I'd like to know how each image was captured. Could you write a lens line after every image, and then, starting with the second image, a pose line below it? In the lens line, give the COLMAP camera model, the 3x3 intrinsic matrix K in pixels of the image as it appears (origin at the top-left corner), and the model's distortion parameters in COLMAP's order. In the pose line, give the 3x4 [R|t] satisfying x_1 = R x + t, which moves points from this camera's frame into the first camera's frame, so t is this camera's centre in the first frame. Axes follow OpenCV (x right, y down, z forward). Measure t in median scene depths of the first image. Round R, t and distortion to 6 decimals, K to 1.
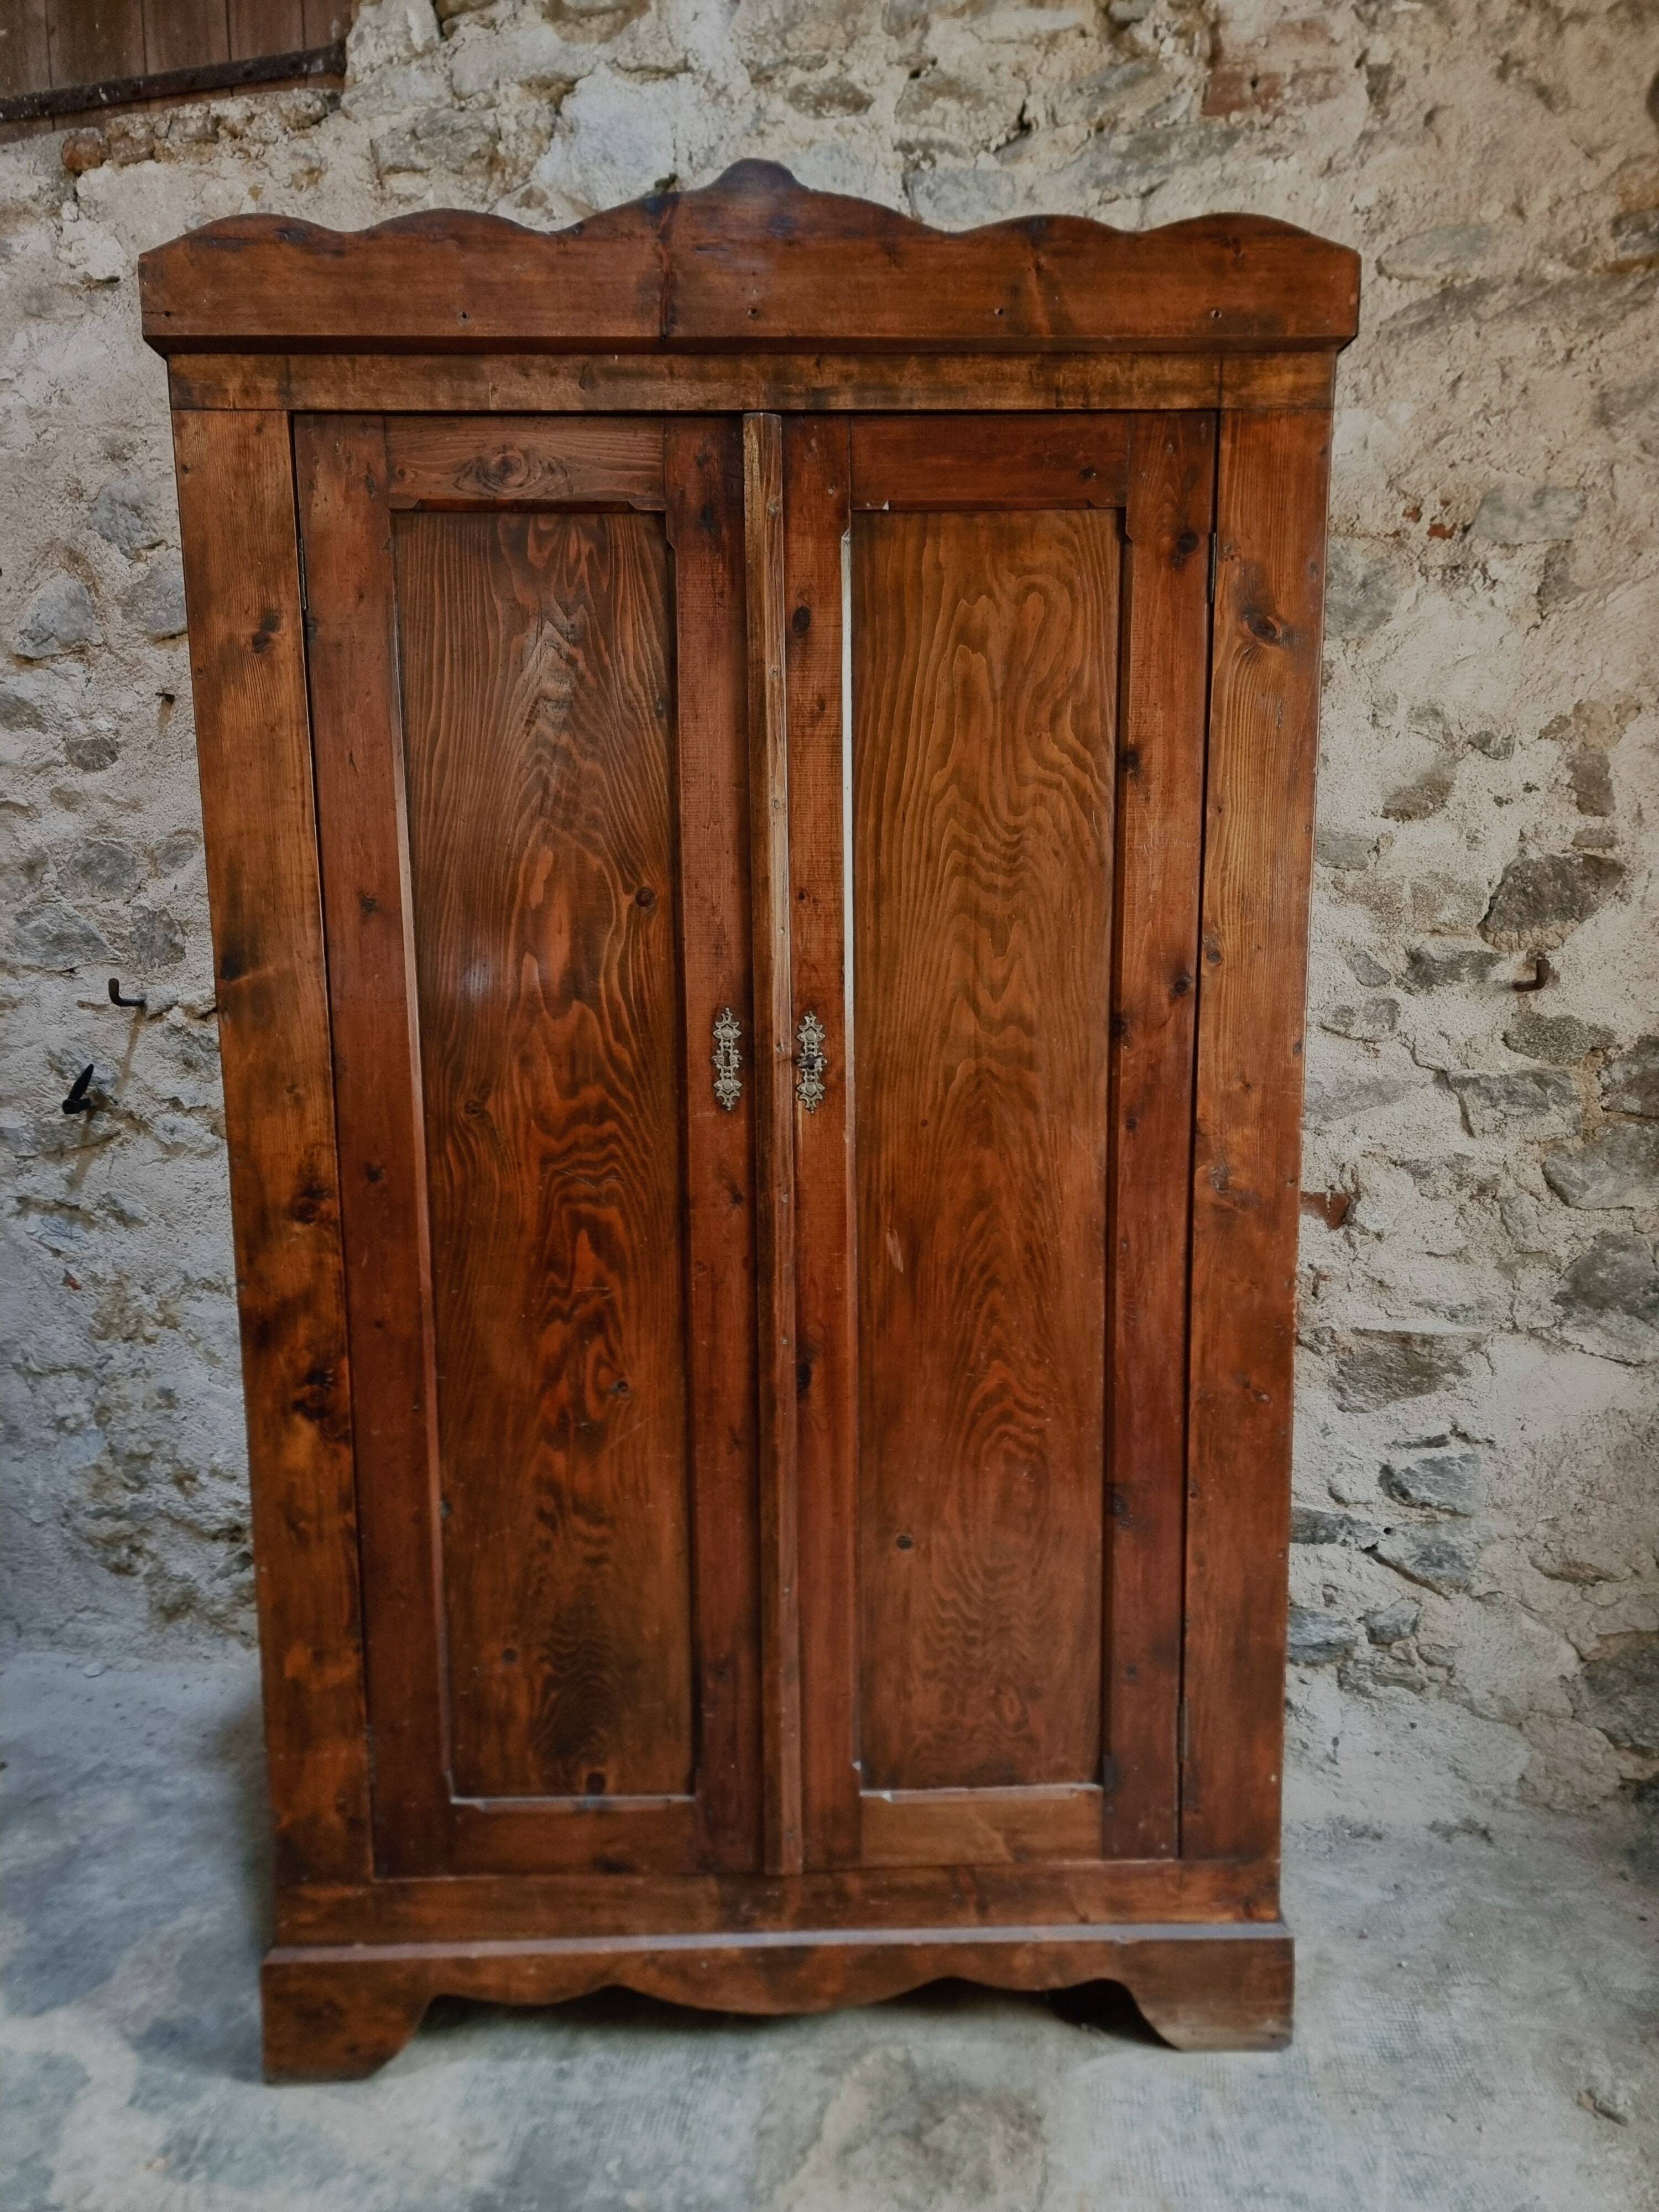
lens RADIAL K [[1513.6, 0, 815.4], [0, 1513.6, 1130.3], [0, 0, 1]] dist [0.081466, -0.073428]
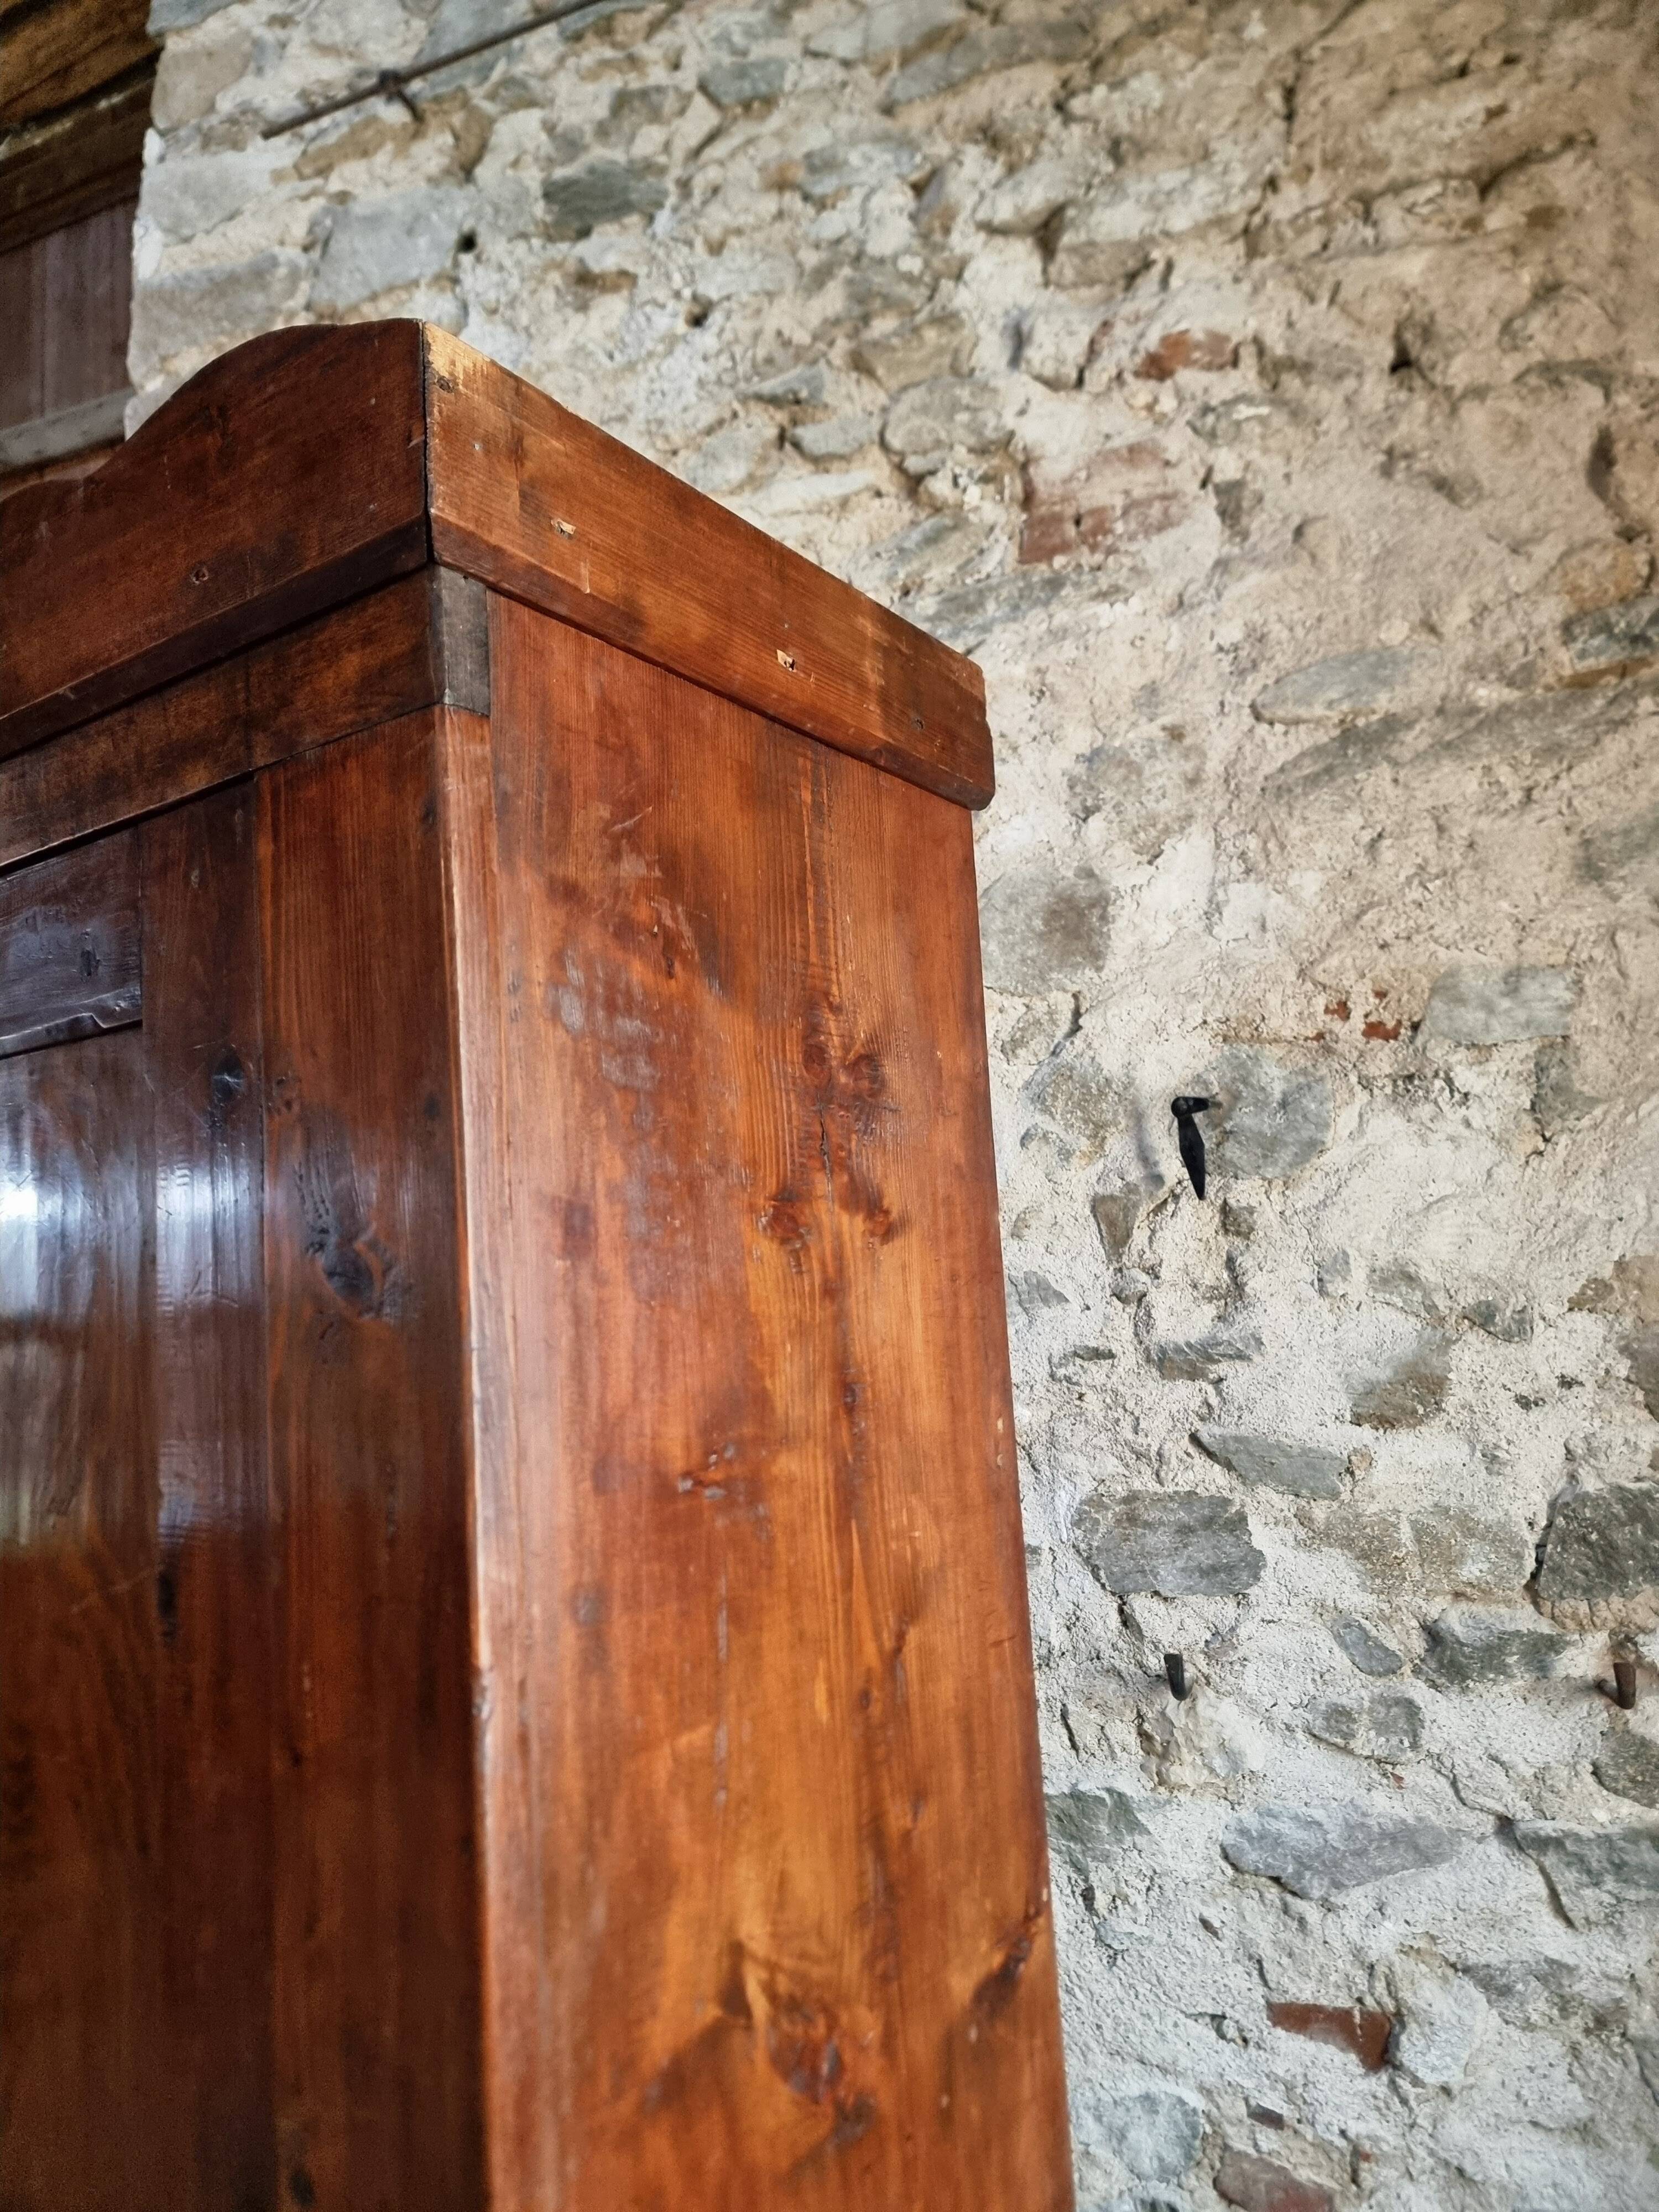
lens RADIAL K [[1563.6, 0, 821.1], [0, 1563.6, 1131.8], [0, 0, 1]] dist [0.071736, -0.063601]
pose [[0.985516, -0.056771, -0.159800, 0.266525], [0.016337, 0.969701, -0.243748, -0.169439], [0.168796, 0.237607, 0.956583, 0.264944]]
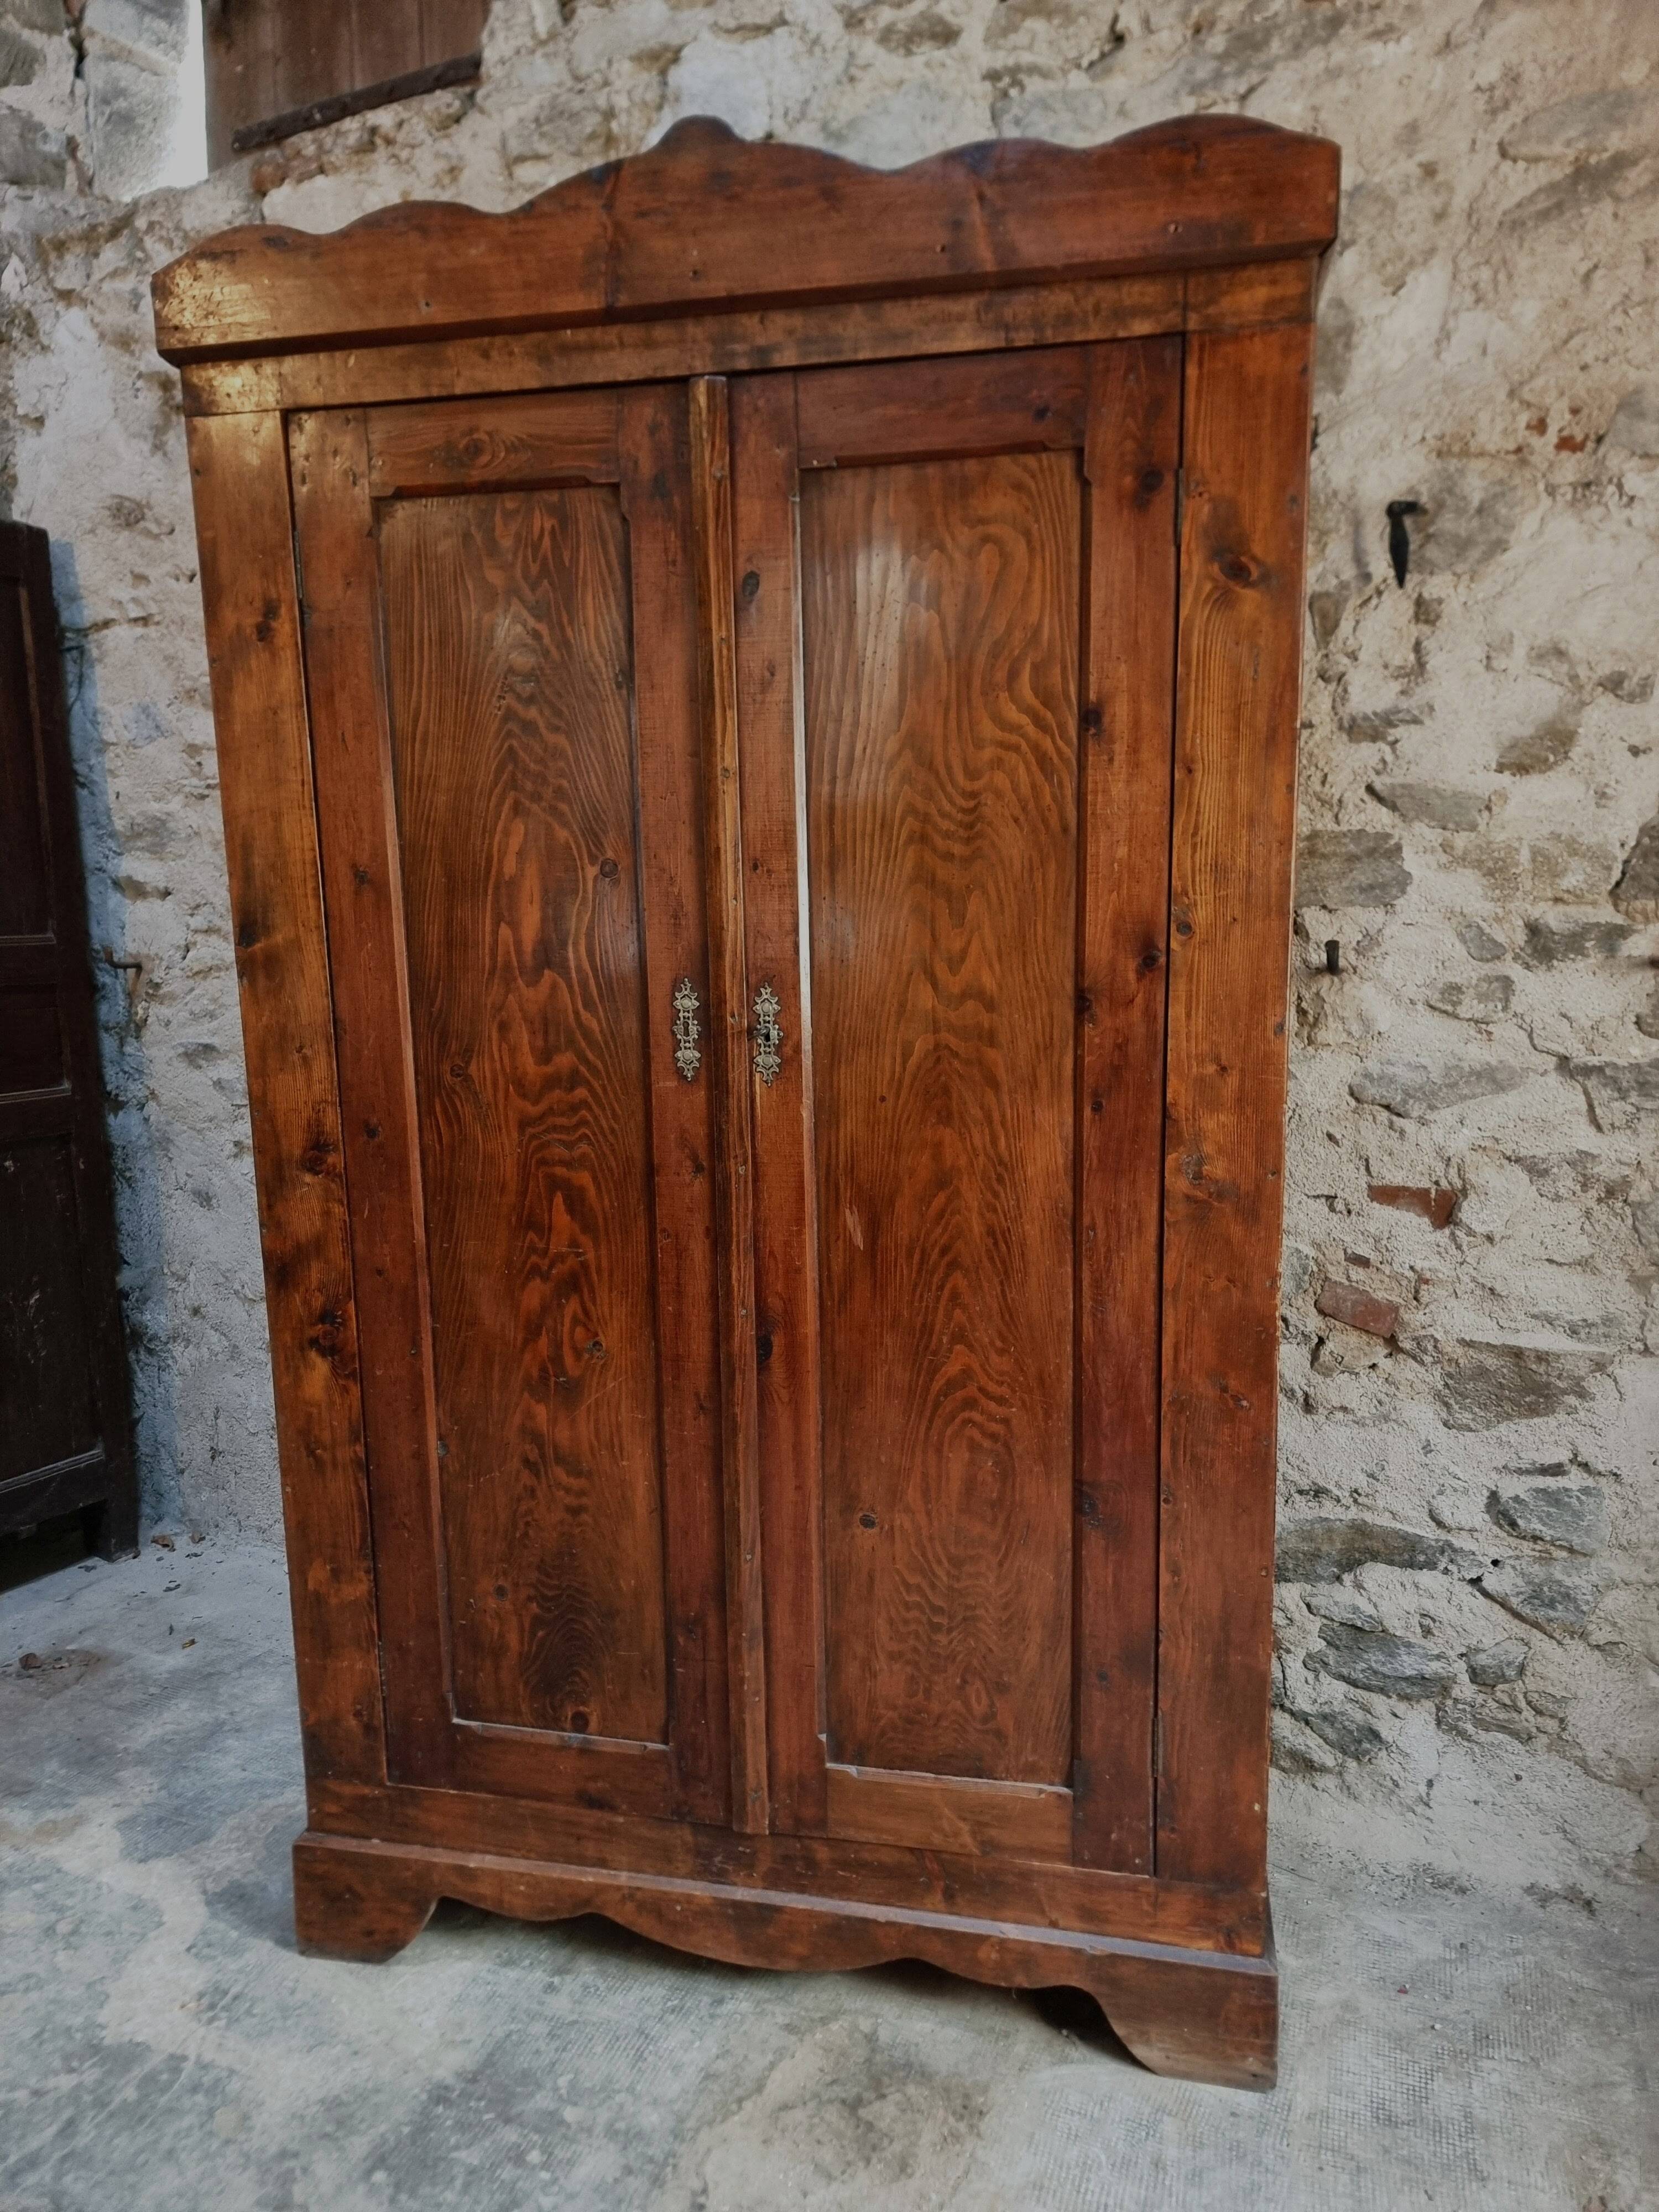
lens RADIAL K [[1522.4, 0, 834.4], [0, 1522.4, 1144.2], [0, 0, 1]] dist [0.070570, -0.066396]
pose [[0.971522, 0.036626, -0.234101, 0.222129], [-0.029482, 0.998989, 0.033945, -0.006554], [0.235108, -0.026077, 0.971619, 0.030185]]
